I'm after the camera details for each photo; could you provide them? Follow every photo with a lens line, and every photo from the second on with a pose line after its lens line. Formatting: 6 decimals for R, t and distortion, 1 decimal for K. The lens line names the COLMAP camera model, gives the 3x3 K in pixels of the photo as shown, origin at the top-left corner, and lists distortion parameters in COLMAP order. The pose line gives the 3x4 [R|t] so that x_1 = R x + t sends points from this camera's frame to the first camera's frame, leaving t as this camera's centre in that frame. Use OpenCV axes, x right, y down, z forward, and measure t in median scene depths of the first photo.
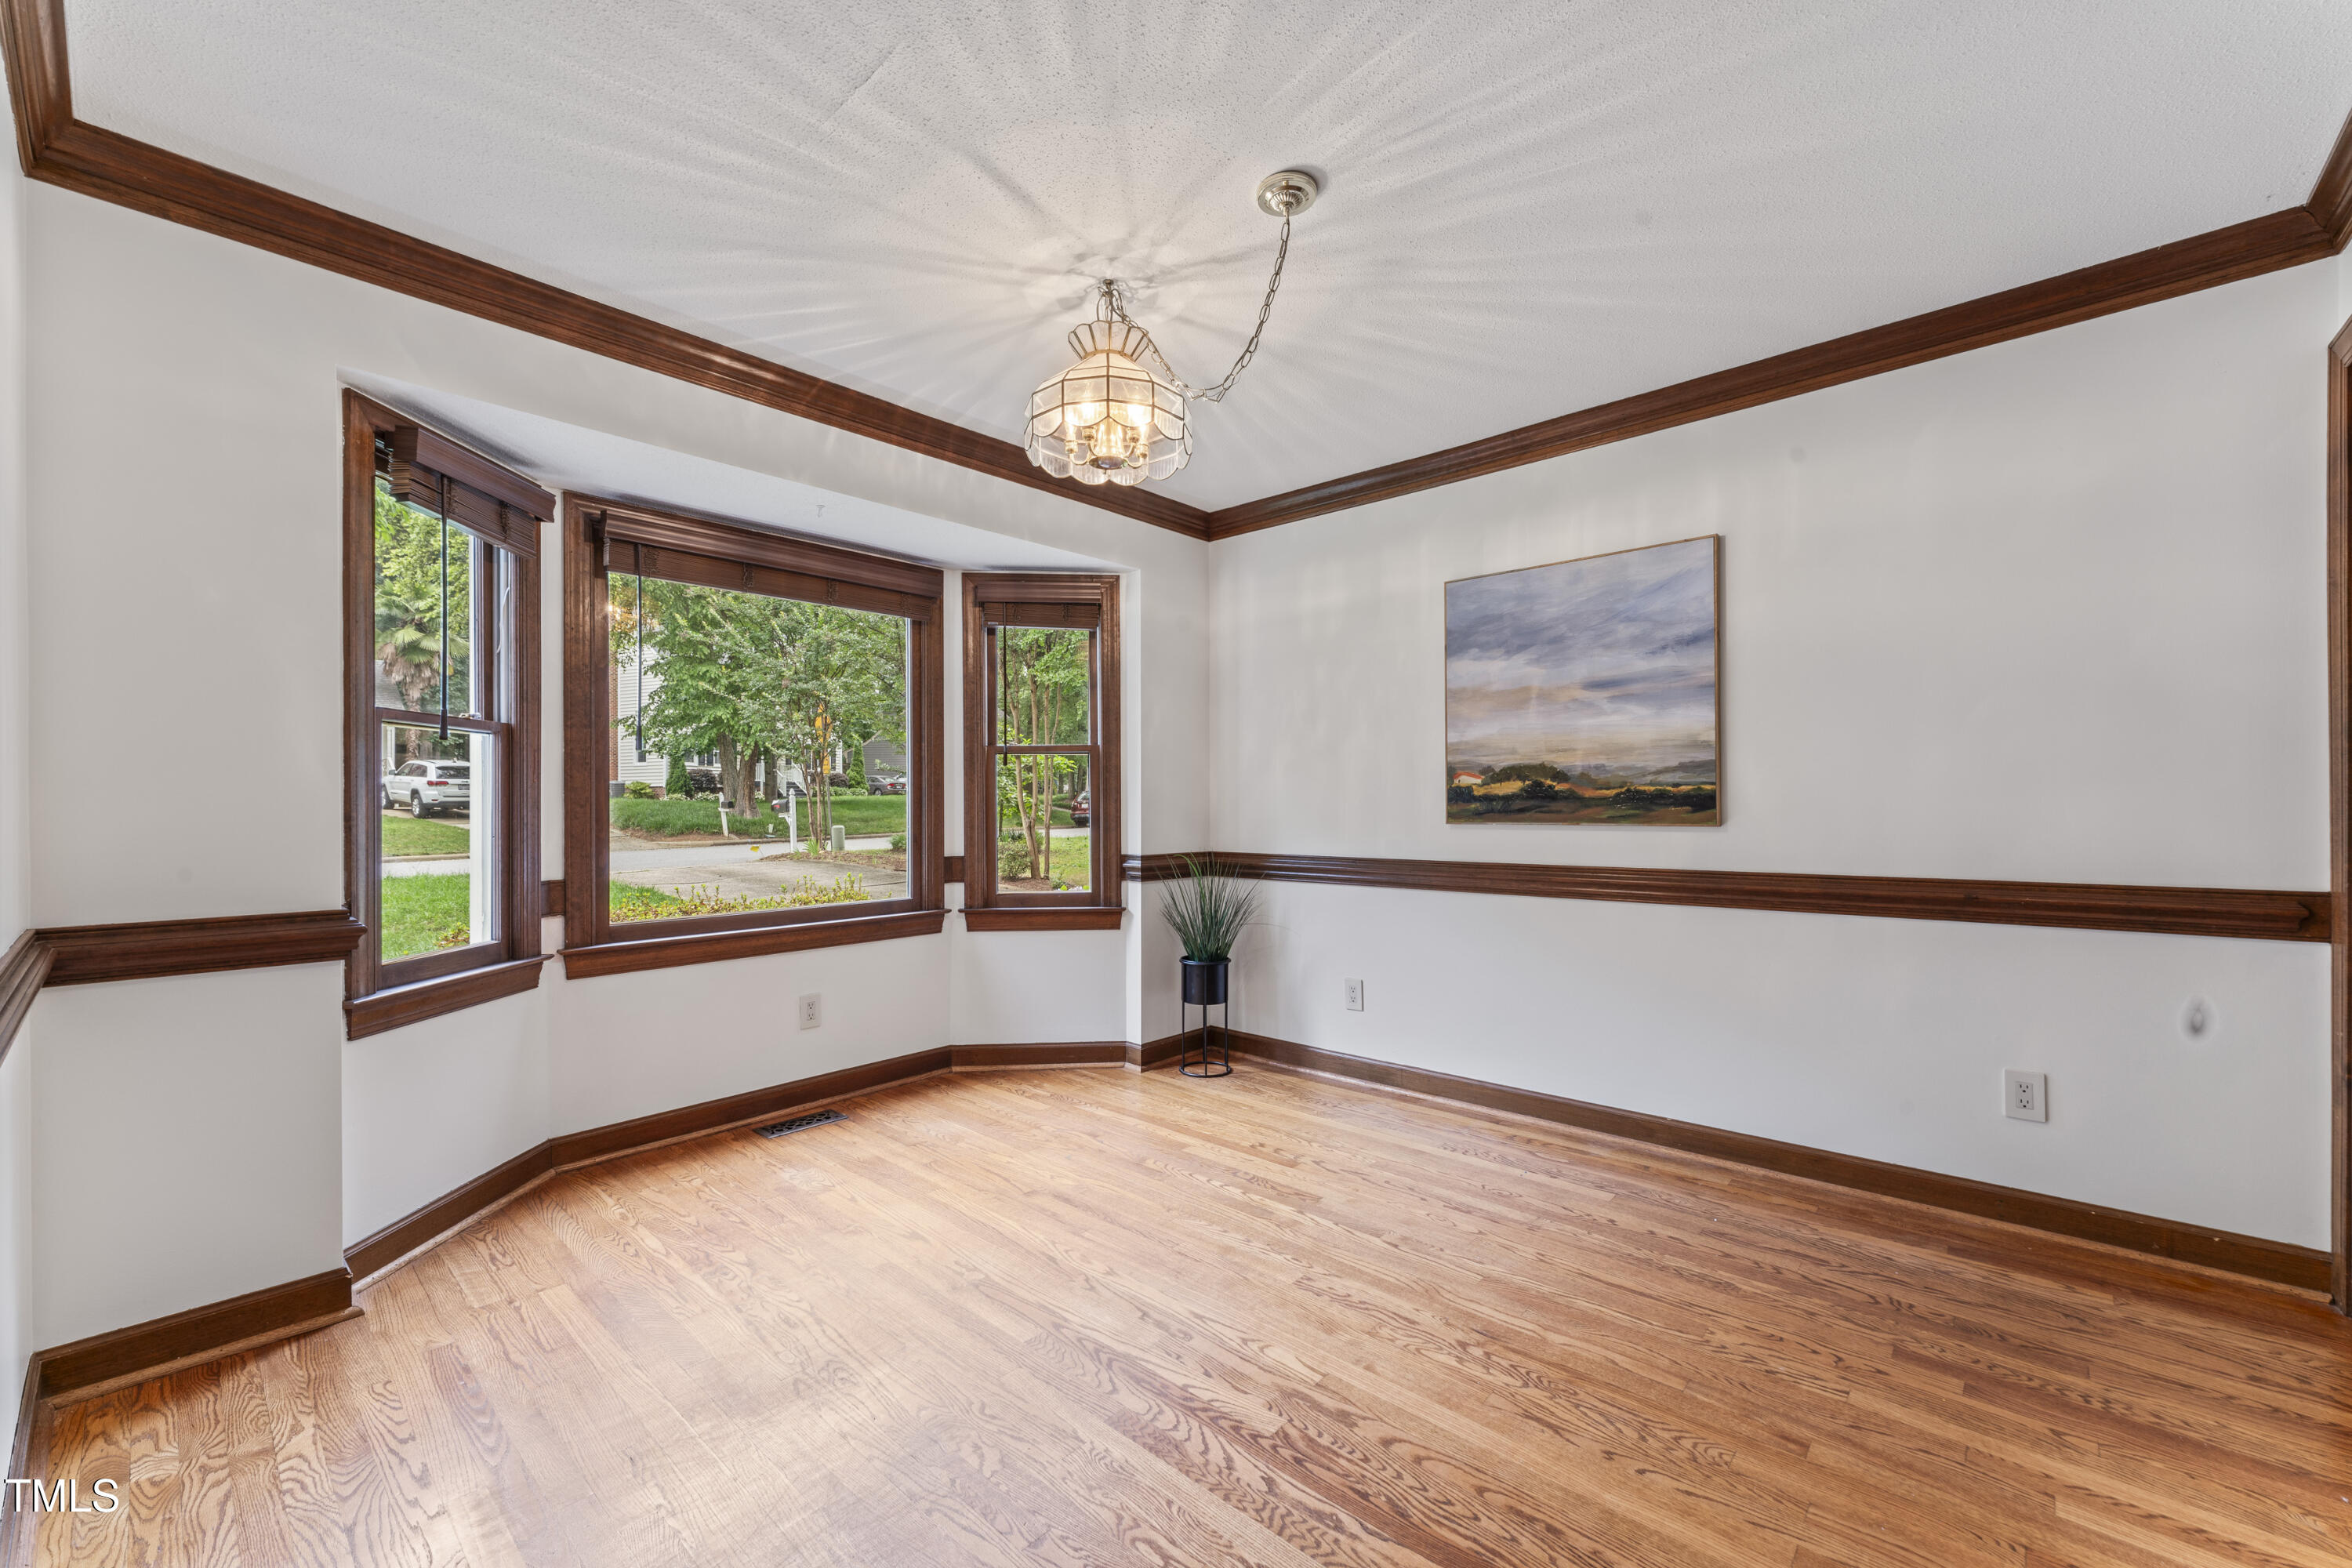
lens RADIAL K [[932.3, 0, 1179.9], [0, 932.3, 811.2], [0, 0, 1]] dist [0.000213, -0.000007]
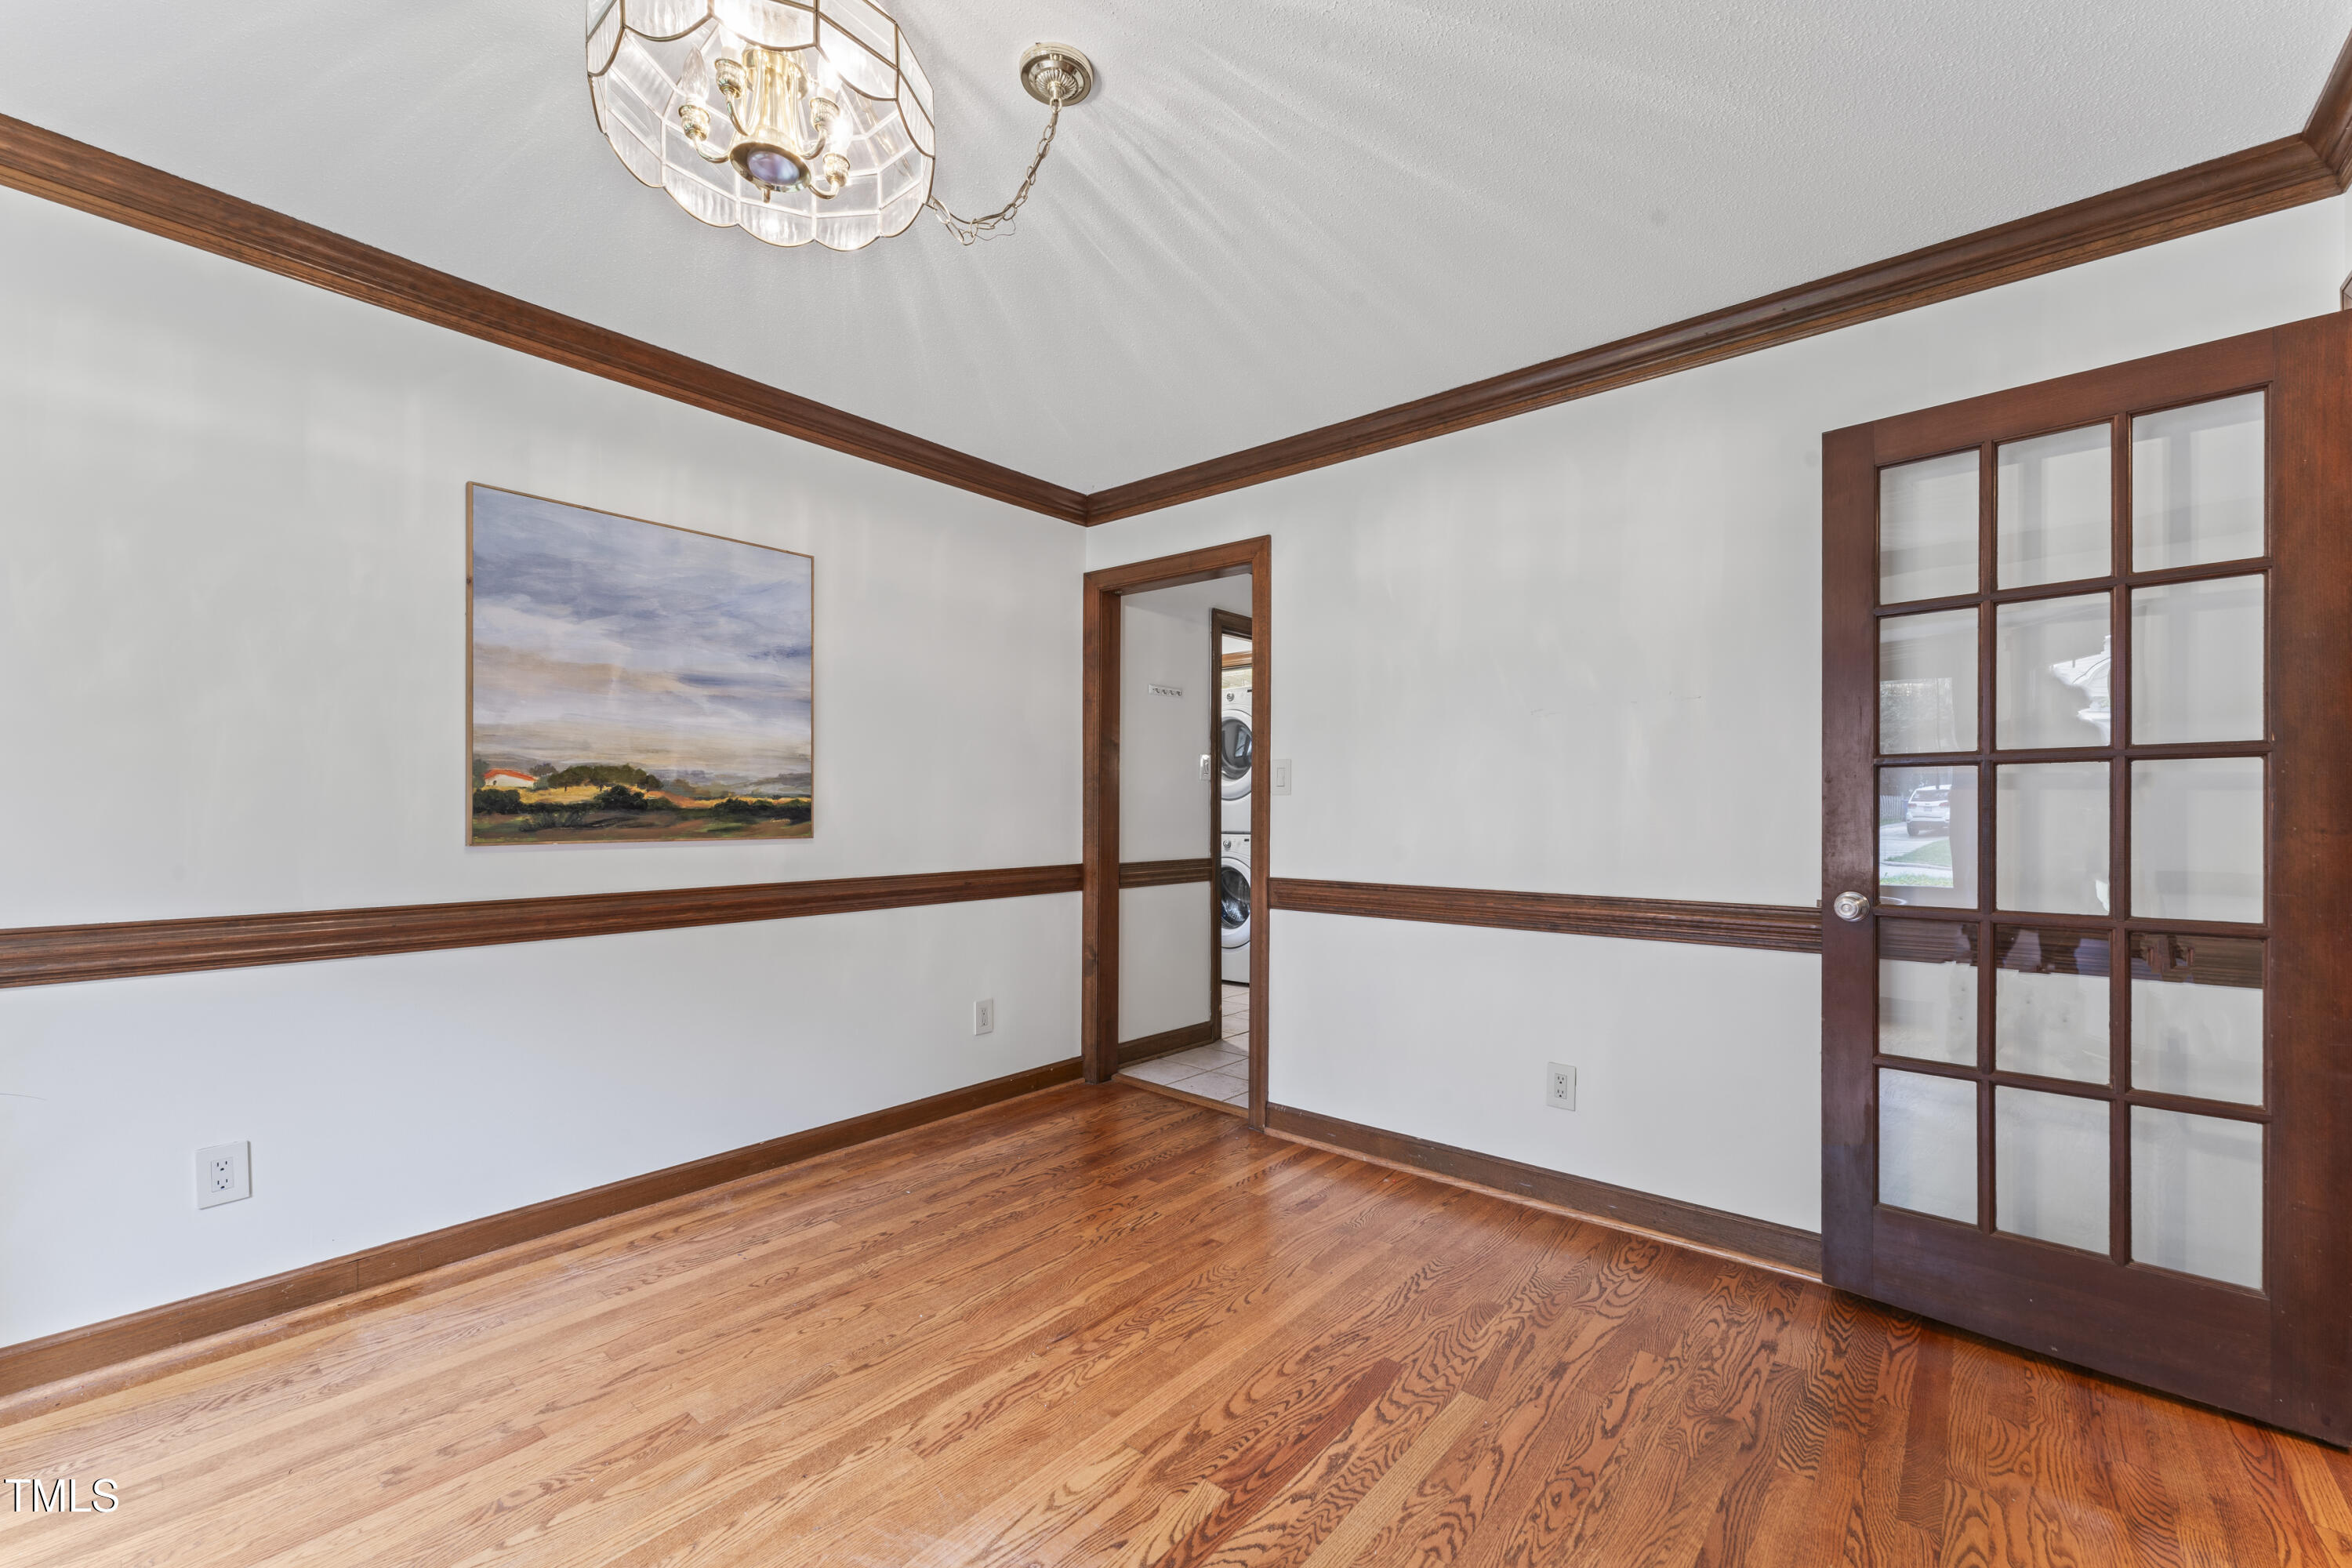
lens RADIAL K [[952.5, 0, 1177.7], [0, 952.5, 819.7], [0, 0, 1]] dist [0.000357, 0.000138]
pose [[-0.035655, -0.002967, 0.999360, -0.488840], [0.006568, 0.999973, 0.003203, -0.004627], [-0.999343, 0.006678, -0.035635, 0.619976]]
